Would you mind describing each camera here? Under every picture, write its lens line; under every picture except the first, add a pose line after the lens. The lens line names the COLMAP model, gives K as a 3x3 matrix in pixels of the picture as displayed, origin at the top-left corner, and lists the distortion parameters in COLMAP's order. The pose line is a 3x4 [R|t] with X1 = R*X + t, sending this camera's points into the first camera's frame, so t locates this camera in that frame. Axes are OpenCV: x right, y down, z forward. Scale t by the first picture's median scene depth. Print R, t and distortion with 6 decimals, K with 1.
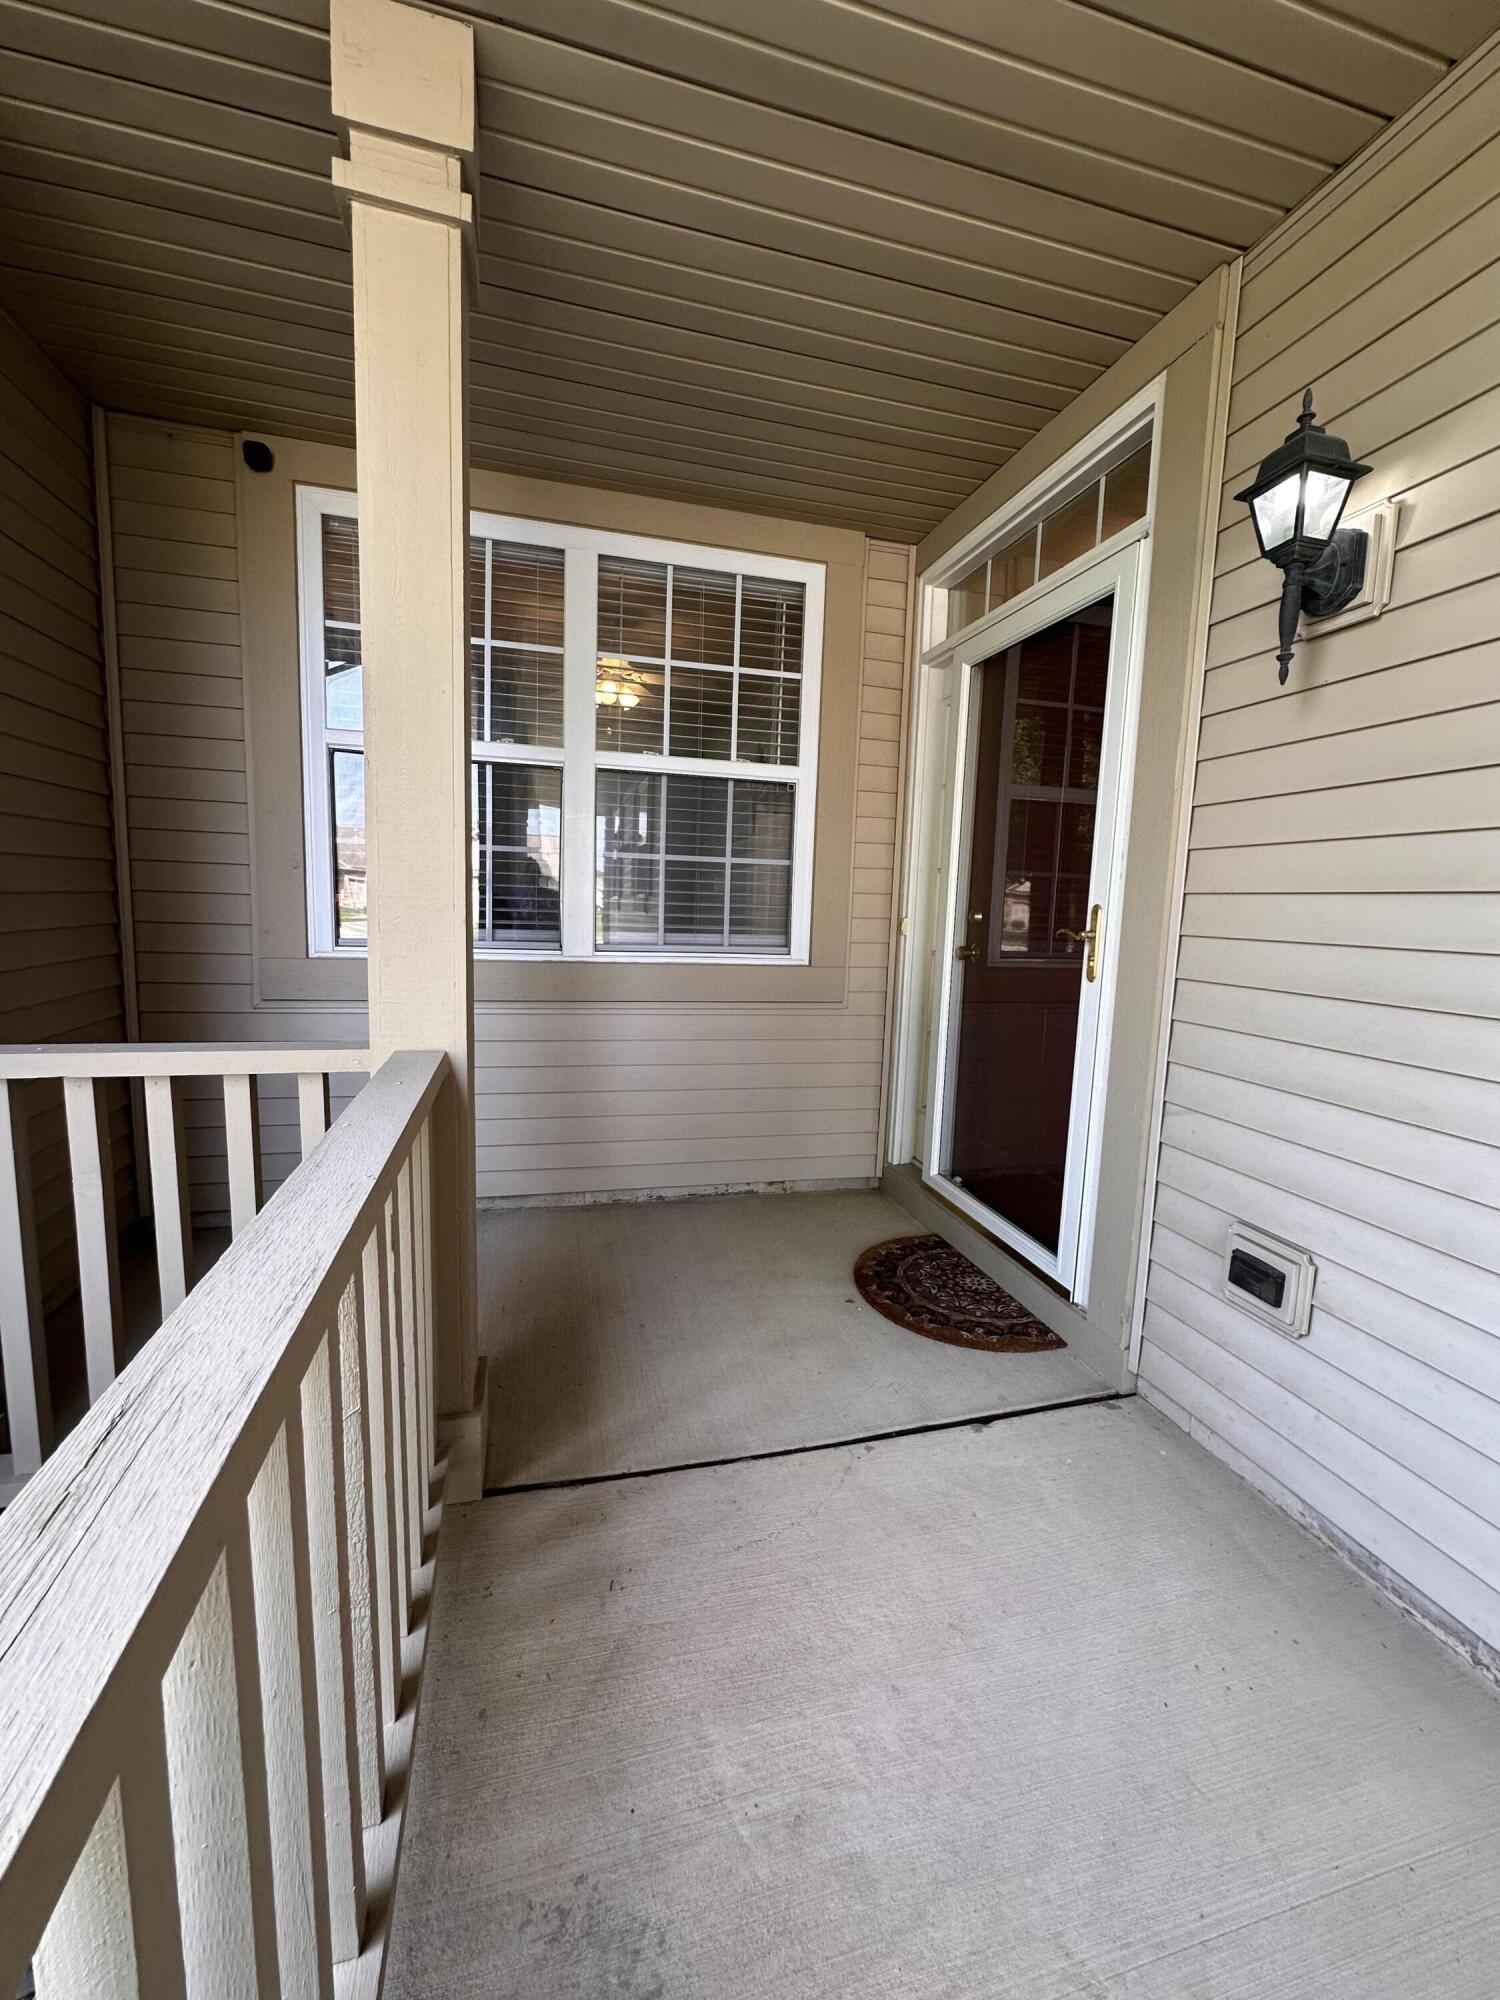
lens RADIAL K [[800.1, 0, 745.9], [0, 800.1, 1000.6], [0, 0, 1]] dist [-0.004413, 0.000420]
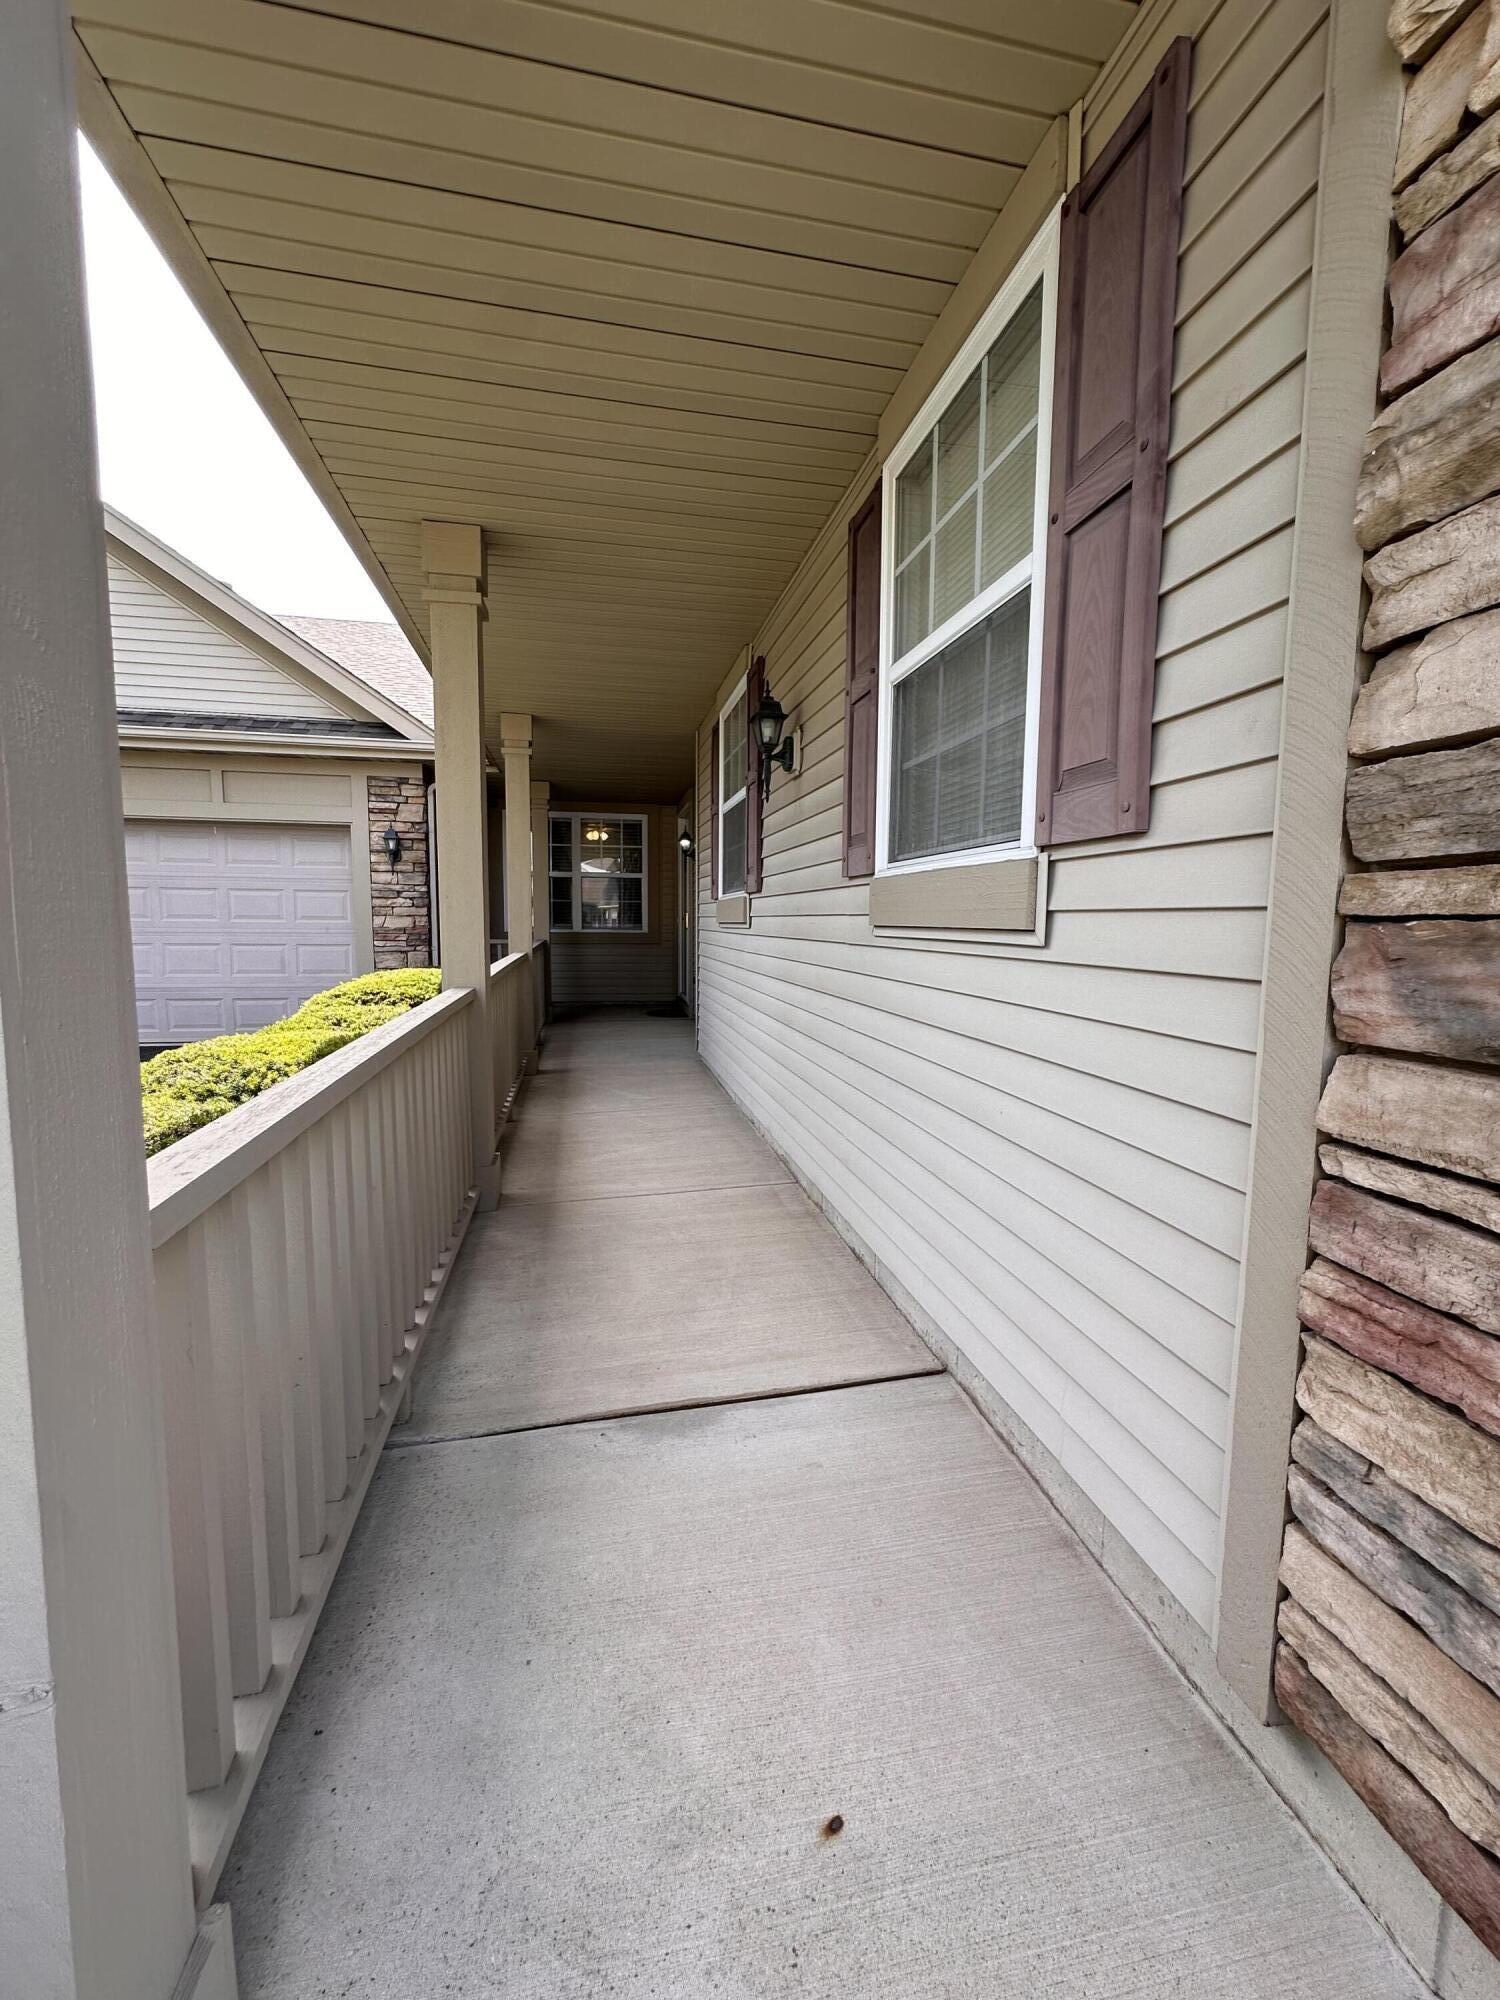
lens RADIAL K [[800.1, 0, 755.3], [0, 800.1, 999.8], [0, 0, 1]] dist [-0.004413, 0.000420]
pose [[0.998250, -0.028958, -0.051564, 0.696023], [0.027599, 0.999257, -0.026890, 0.341892], [0.052304, 0.025420, 0.998308, -2.322169]]
